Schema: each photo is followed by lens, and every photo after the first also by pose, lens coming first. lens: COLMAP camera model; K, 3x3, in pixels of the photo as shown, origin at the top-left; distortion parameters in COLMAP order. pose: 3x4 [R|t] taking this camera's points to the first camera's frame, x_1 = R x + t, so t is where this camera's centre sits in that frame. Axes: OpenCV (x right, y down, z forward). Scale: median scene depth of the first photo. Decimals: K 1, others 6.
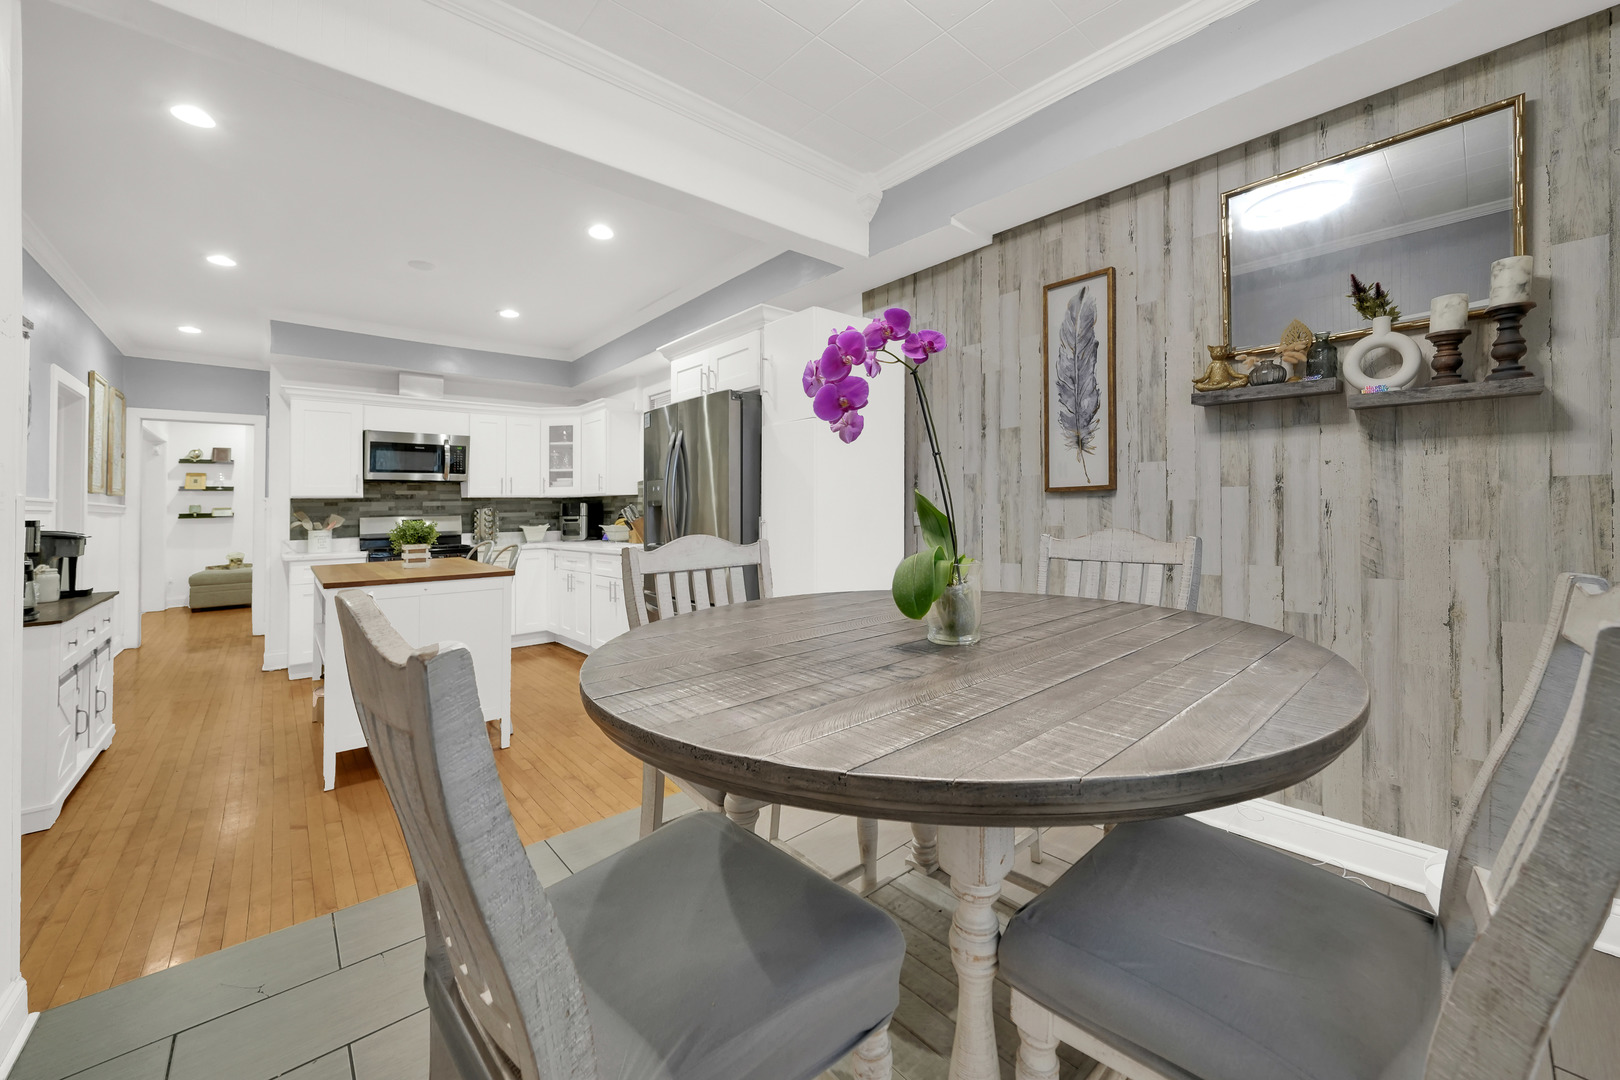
lens RADIAL K [[611.9, 0, 801.1], [0, 611.9, 501.1], [0, 0, 1]] dist [-0.000843, -0.000185]
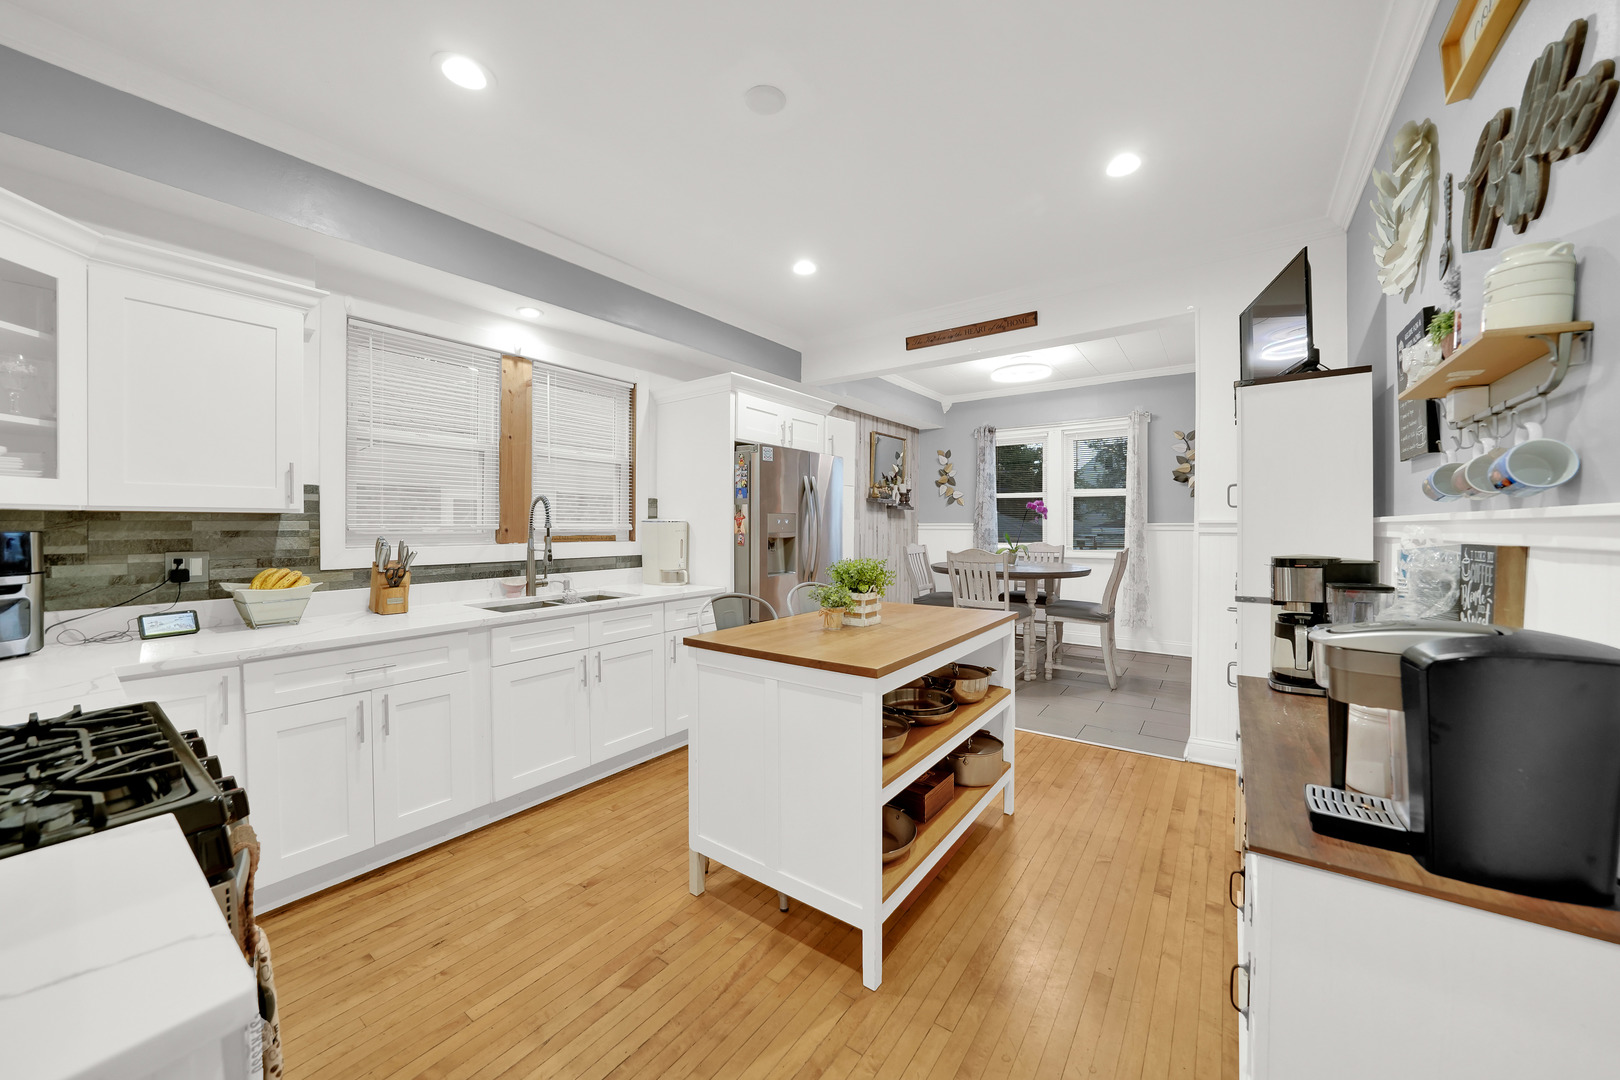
lens RADIAL K [[592.5, 0, 810.0], [0, 592.5, 540.0], [0, 0, 1]] dist [-0.000758, 0.000001]
pose [[-0.212968, -0.009909, 0.977009, -0.753374], [-0.008483, 0.999930, 0.008293, 0.002245], [-0.977022, -0.006521, -0.213037, 0.702262]]
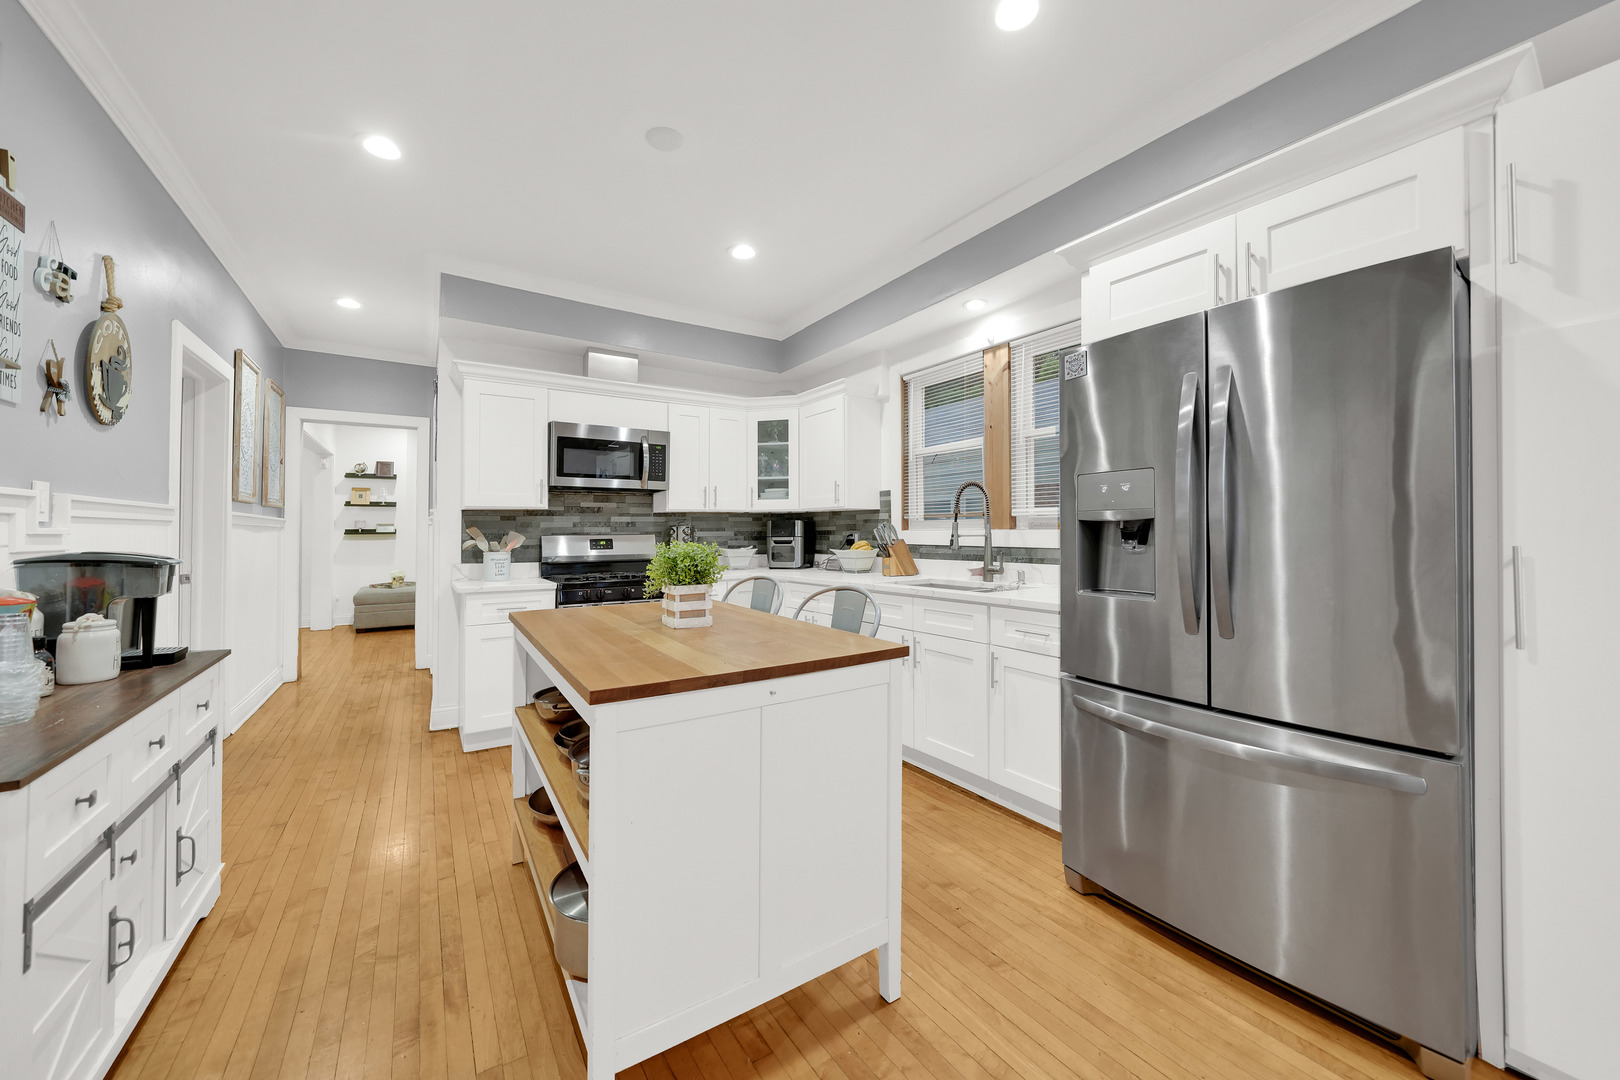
lens RADIAL K [[596.7, 0, 816.7], [0, 596.7, 529.5], [0, 0, 1]] dist [-0.000392, 0.000086]
pose [[0.991042, 0.009812, -0.133190, -0.258092], [-0.008606, 0.999917, 0.009630, 0.008212], [0.133273, -0.008397, 0.991044, 0.276813]]
